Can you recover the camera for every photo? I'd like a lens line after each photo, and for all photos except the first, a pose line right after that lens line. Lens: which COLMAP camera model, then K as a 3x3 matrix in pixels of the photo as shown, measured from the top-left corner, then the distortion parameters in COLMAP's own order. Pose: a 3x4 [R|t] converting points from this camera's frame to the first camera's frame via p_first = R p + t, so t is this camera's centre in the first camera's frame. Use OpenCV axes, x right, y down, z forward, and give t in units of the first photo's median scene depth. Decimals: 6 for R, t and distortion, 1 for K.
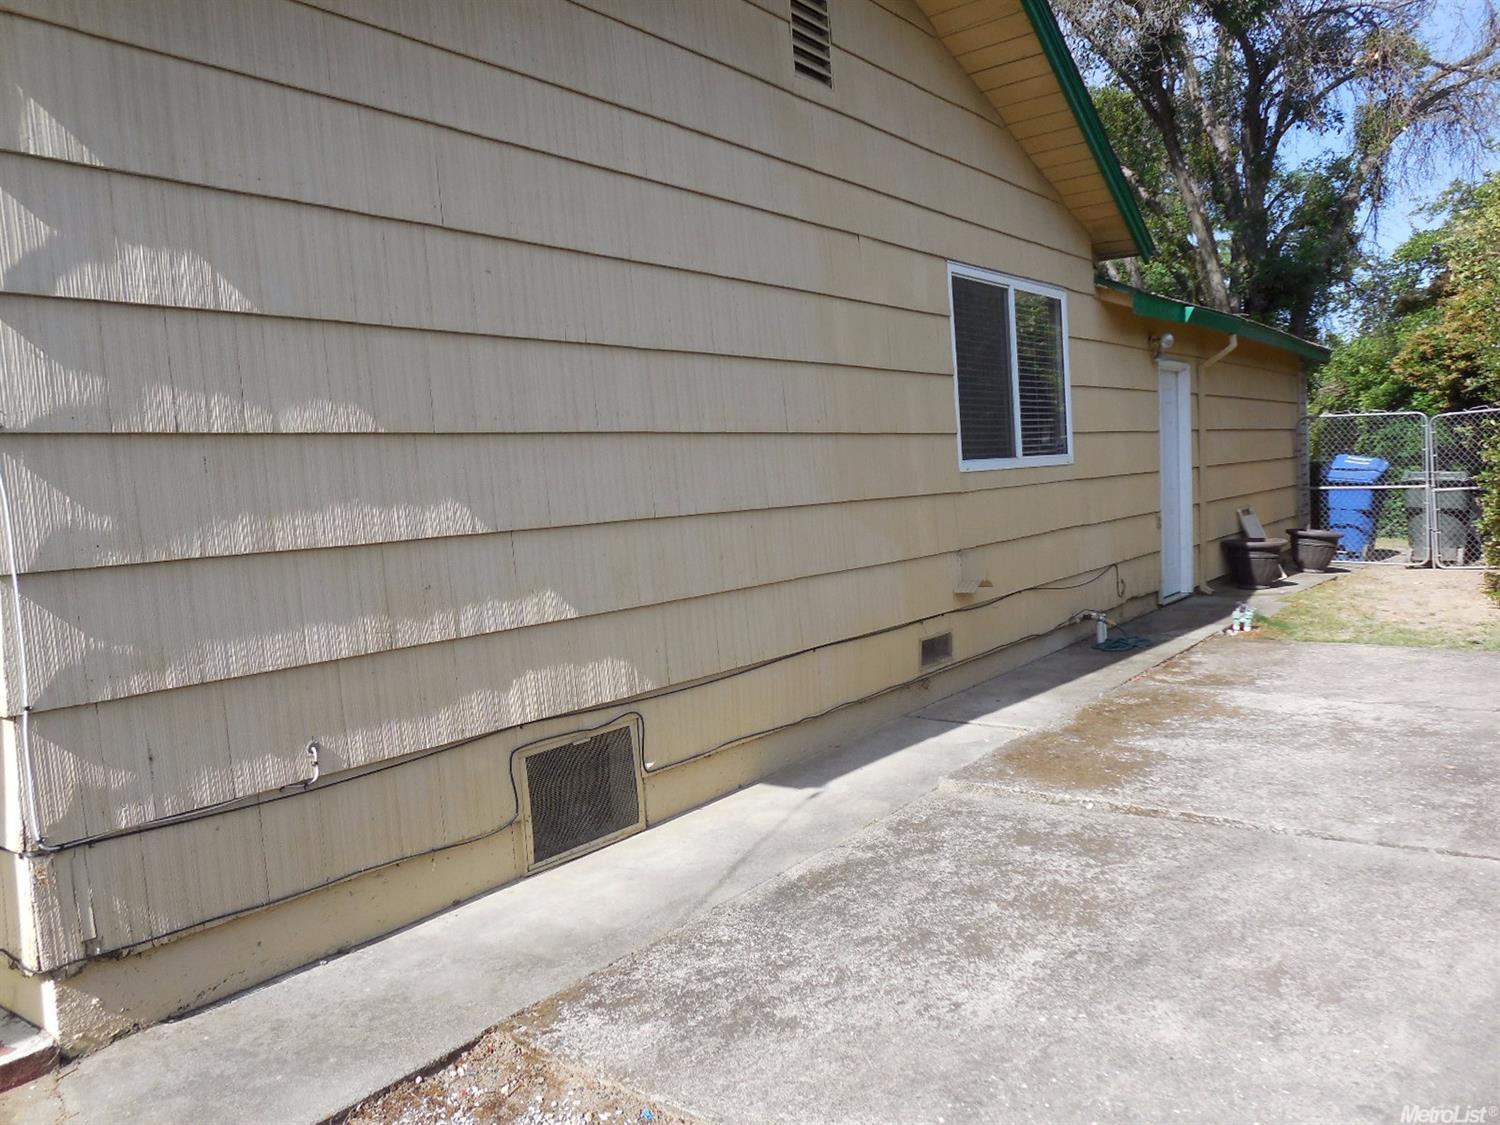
lens RADIAL K [[1158.6, 0, 750.0], [0, 1158.6, 562.5], [0, 0, 1]] dist [-0.032479, 0.000361]
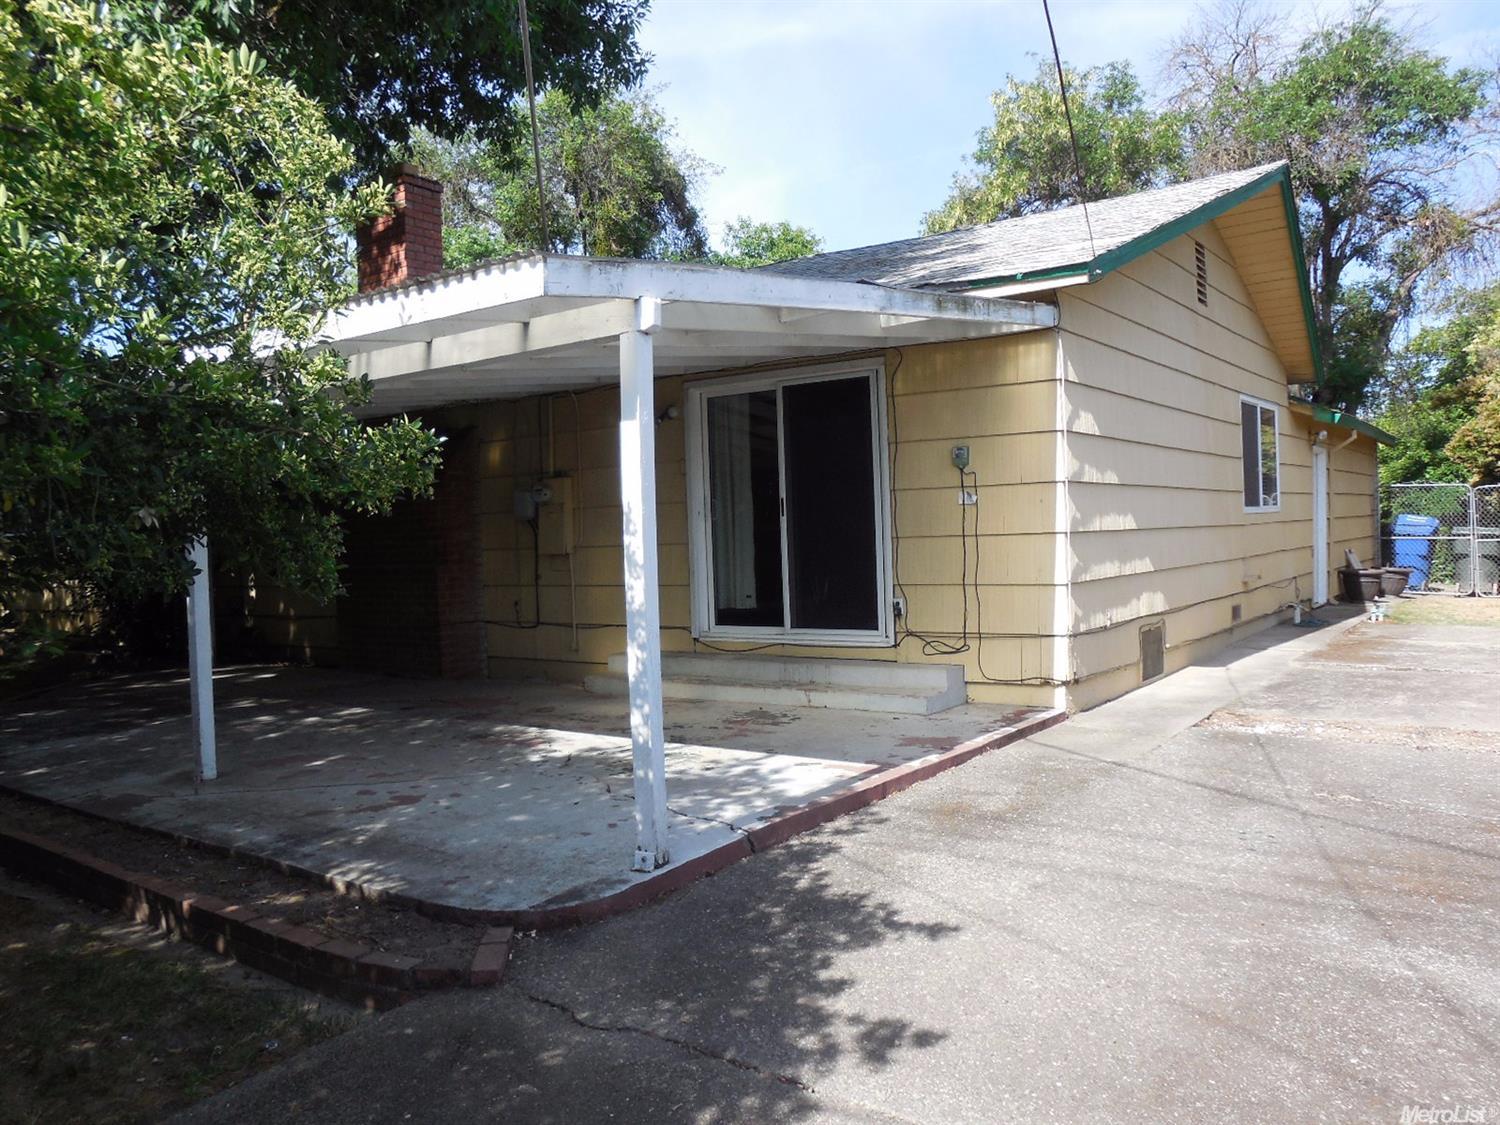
lens RADIAL K [[1158.2, 0, 693.2], [0, 1158.2, 567.9], [0, 0, 1]] dist [-0.048862, 0.002782]
pose [[0.999439, 0.024818, -0.022508, -0.341399], [-0.025735, 0.998810, -0.041420, 0.054374], [0.021453, 0.041976, 0.998888, -0.415053]]
